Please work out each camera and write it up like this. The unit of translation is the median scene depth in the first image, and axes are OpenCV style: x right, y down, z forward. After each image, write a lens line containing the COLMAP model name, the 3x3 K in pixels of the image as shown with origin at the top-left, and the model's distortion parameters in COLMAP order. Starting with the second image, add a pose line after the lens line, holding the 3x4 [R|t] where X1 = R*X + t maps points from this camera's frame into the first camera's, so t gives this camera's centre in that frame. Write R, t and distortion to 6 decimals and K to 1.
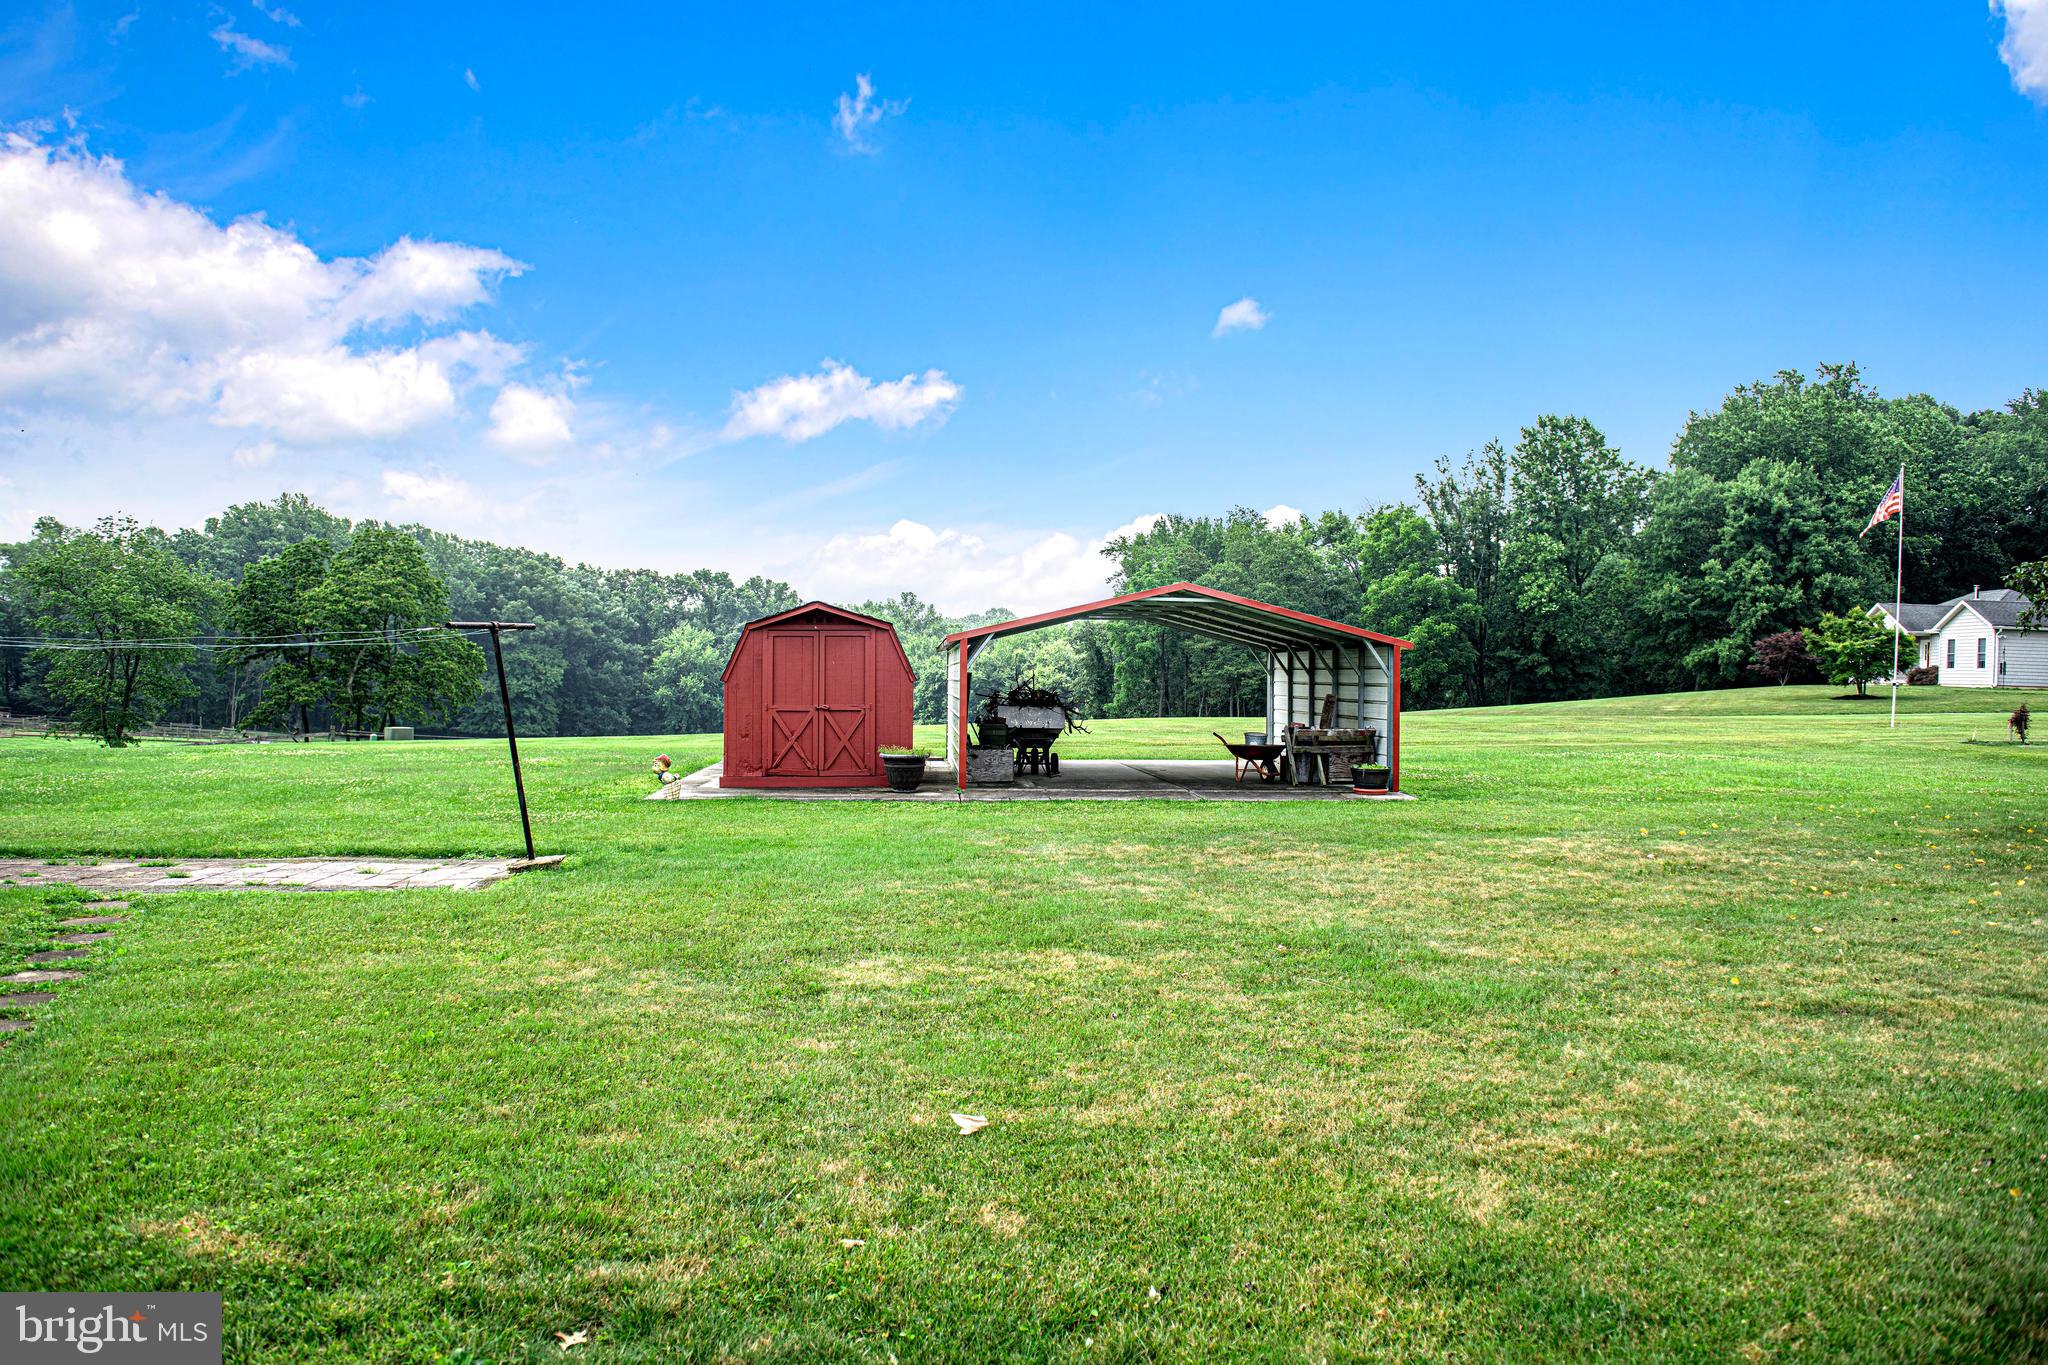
lens RADIAL K [[1407.4, 0, 1040.5], [0, 1407.4, 663.6], [0, 0, 1]] dist [-0.030208, -0.006021]
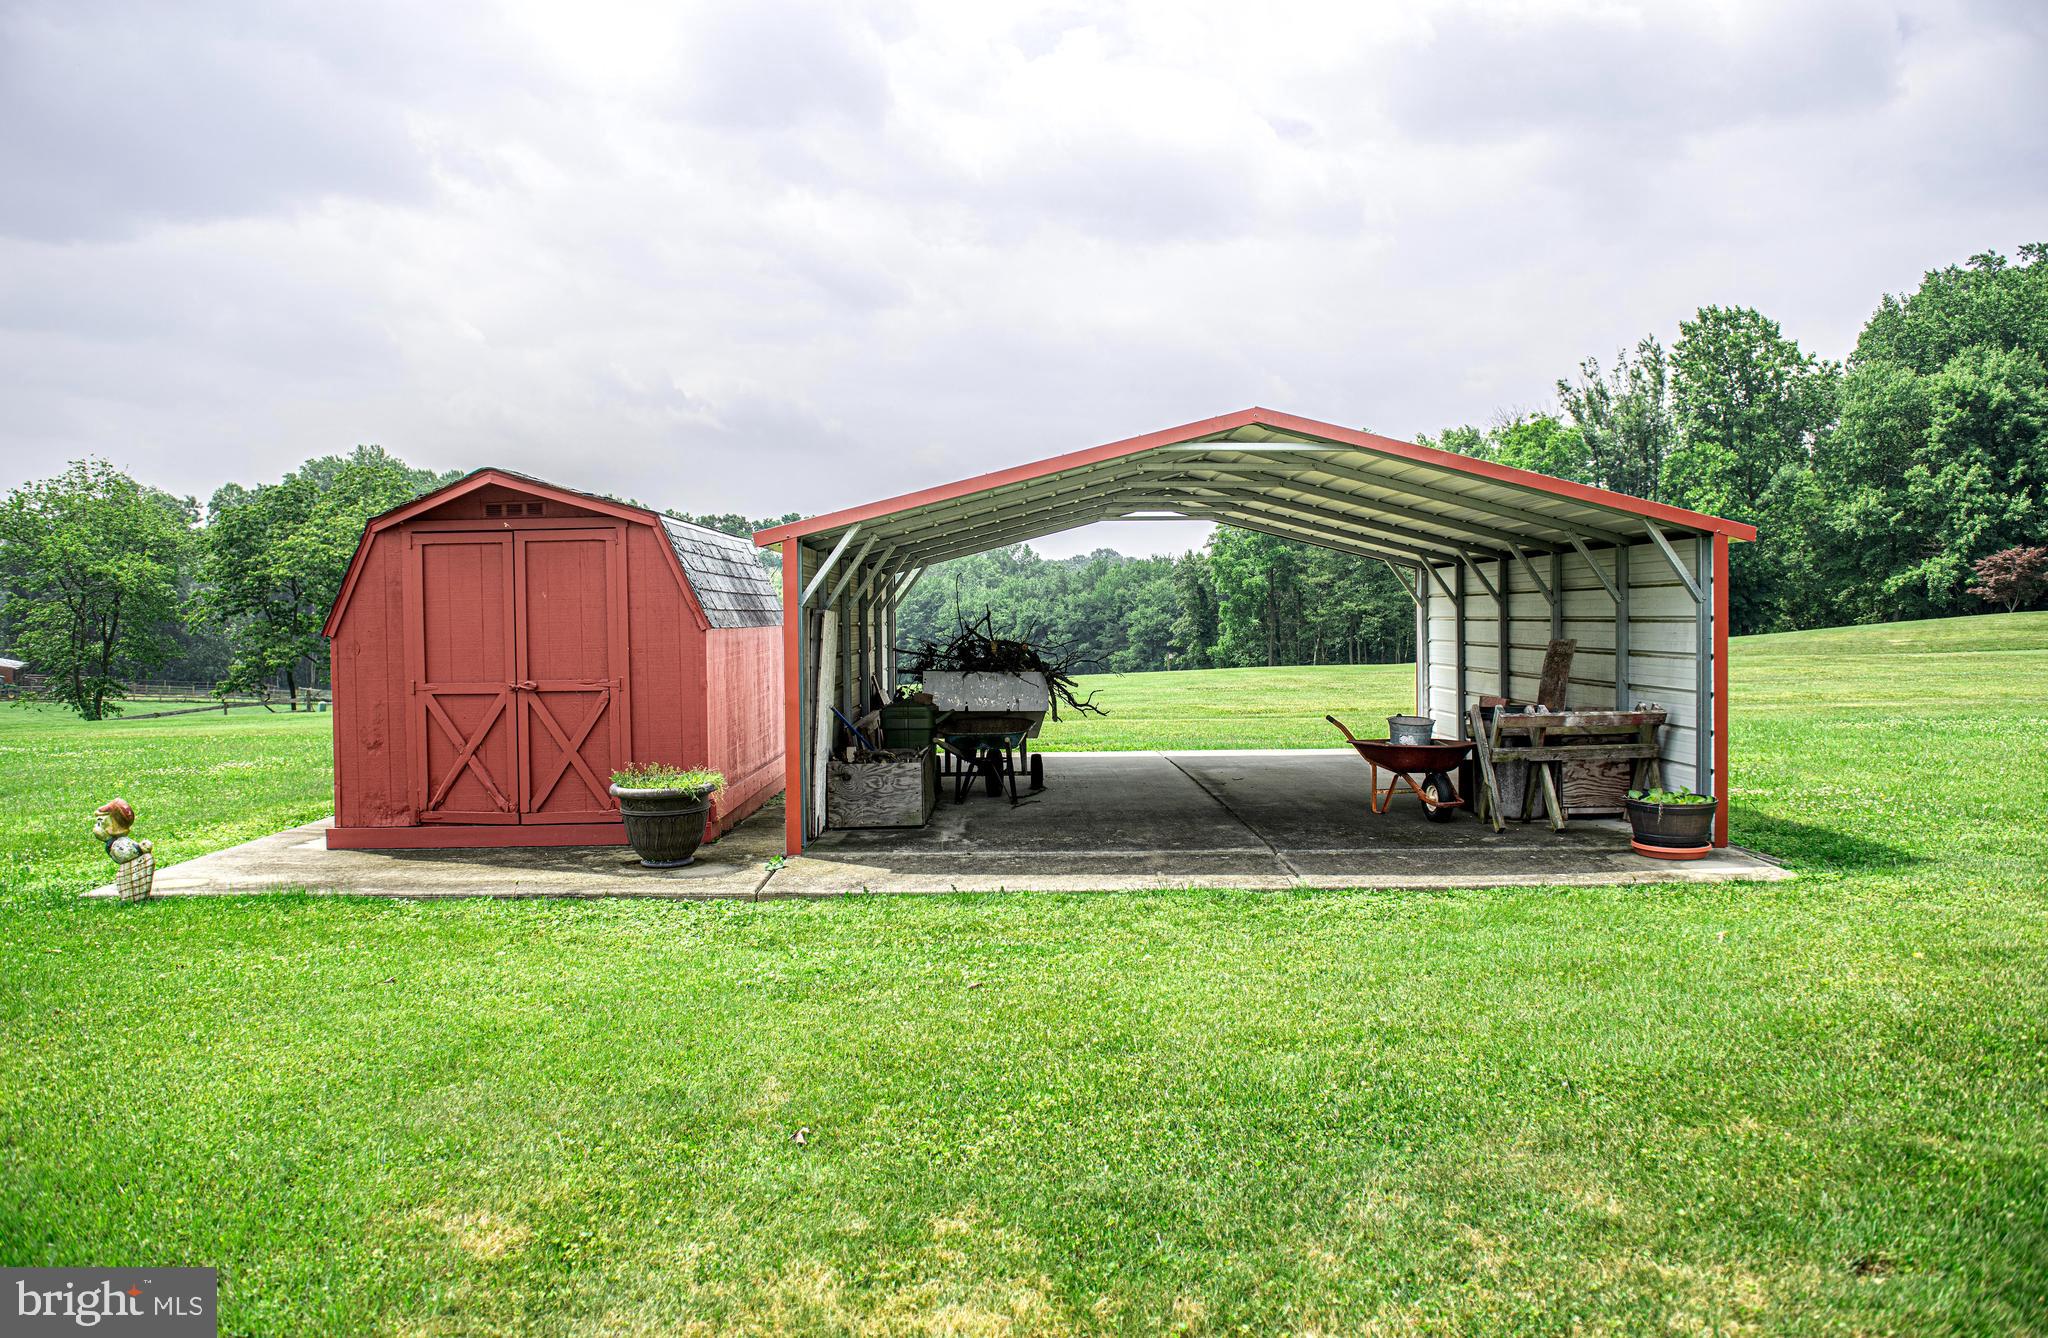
lens RADIAL K [[1455.9, 0, 1025.9], [0, 1455.9, 626.9], [0, 0, 1]] dist [-0.059346, 0.025345]
pose [[0.996225, -0.018955, -0.084719, 0.010906], [0.020154, 0.999708, 0.013321, 0.001198], [0.084441, -0.014978, 0.996316, 0.085637]]
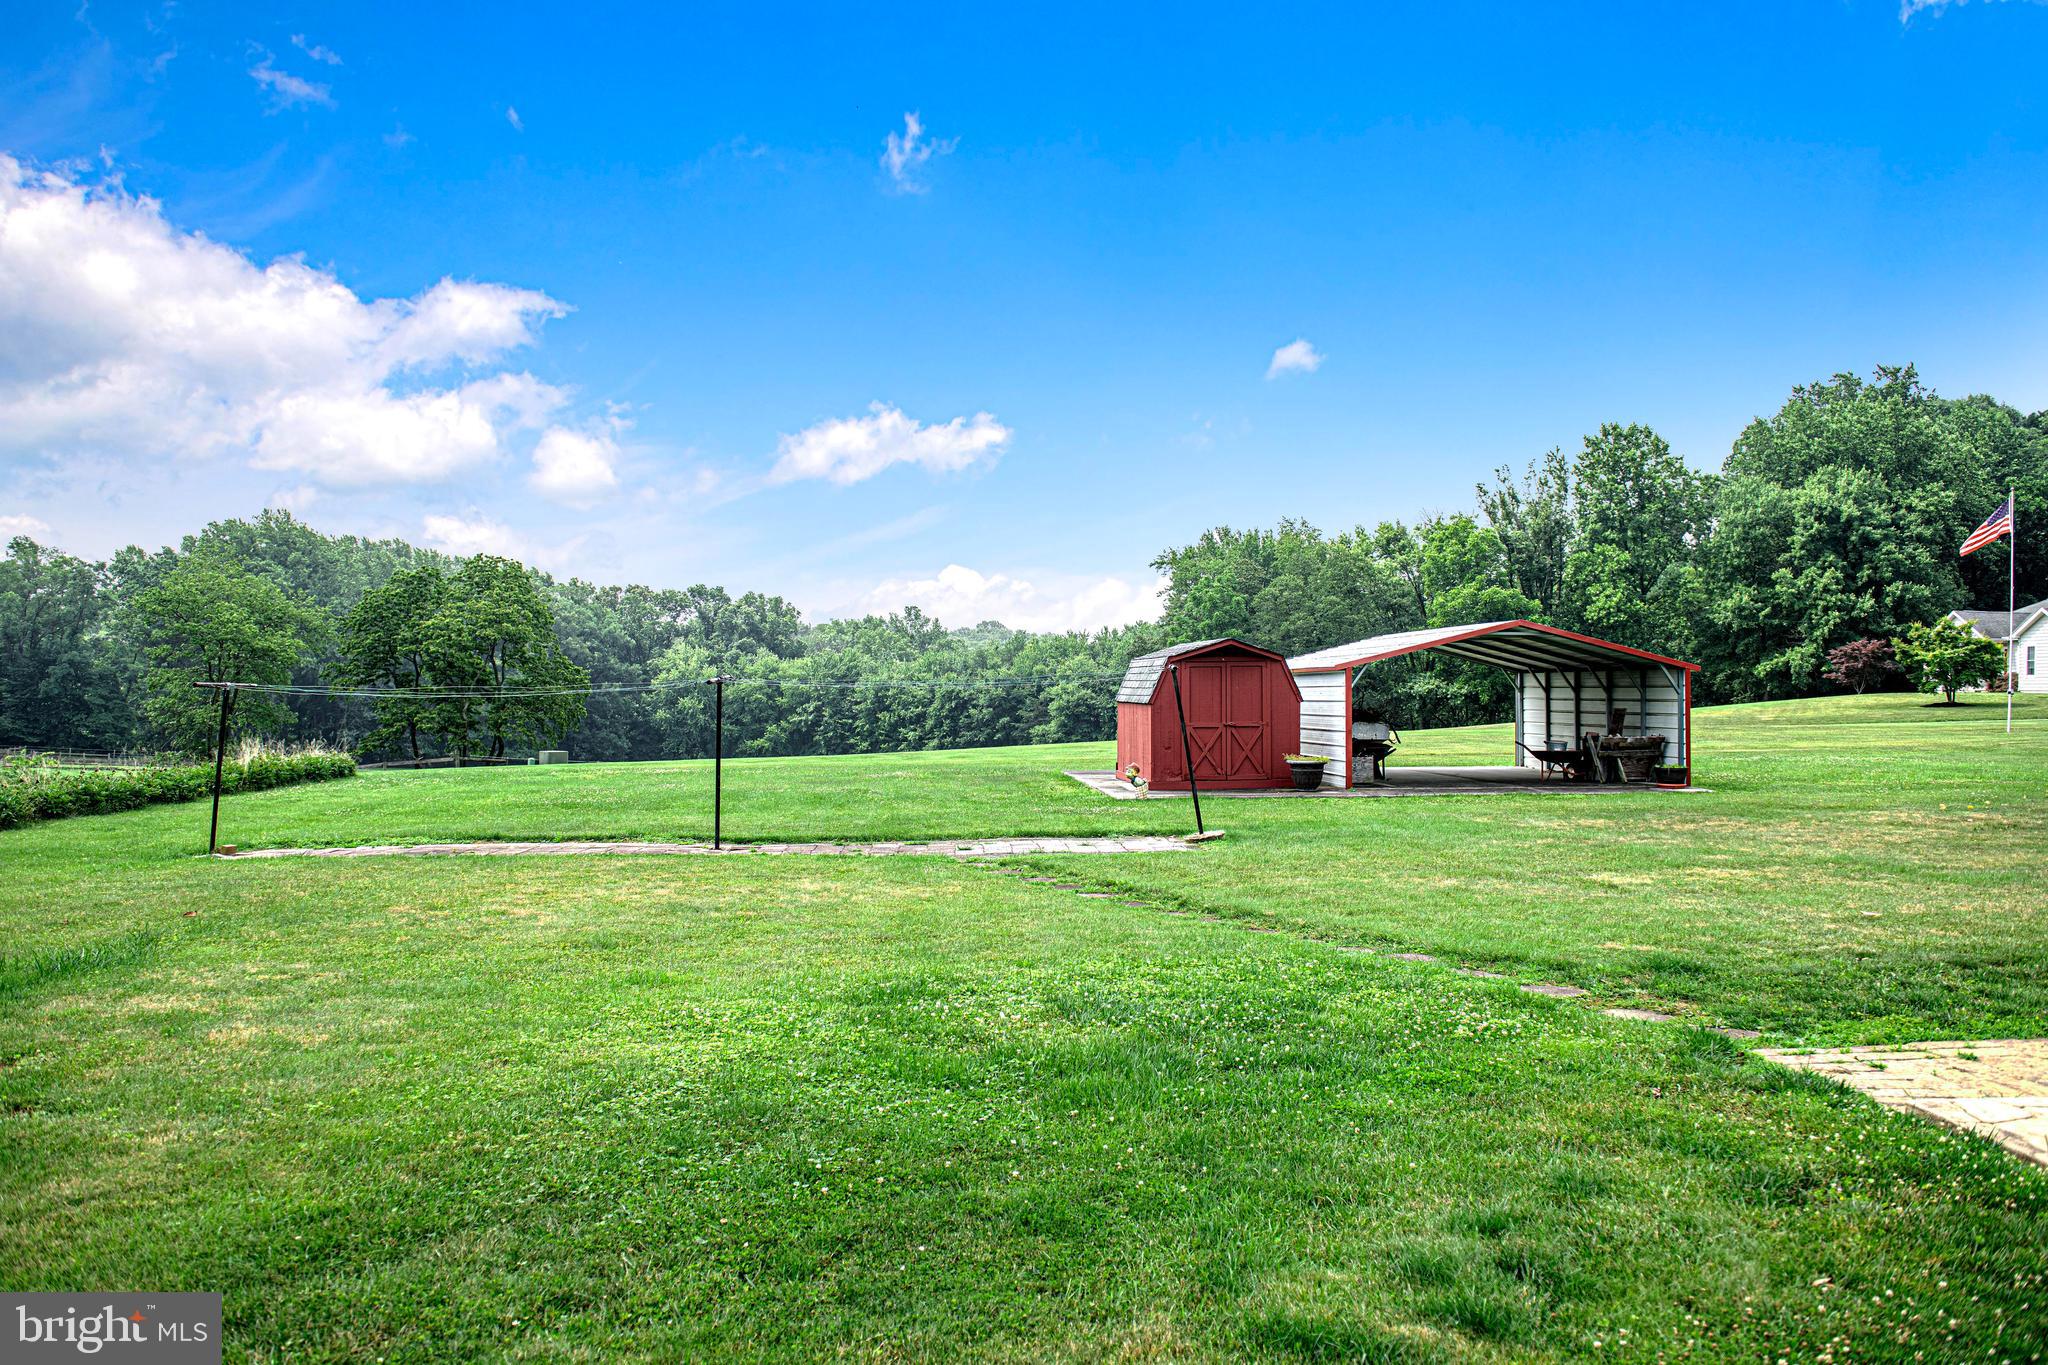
lens RADIAL K [[1494.6, 0, 1067.3], [0, 1494.6, 667.4], [0, 0, 1]] dist [-0.015718, -0.003332]
pose [[0.999681, -0.011677, 0.022404, -0.054839], [0.011851, 0.999901, -0.007637, -0.001747], [-0.022312, 0.007900, 0.999720, -0.051509]]
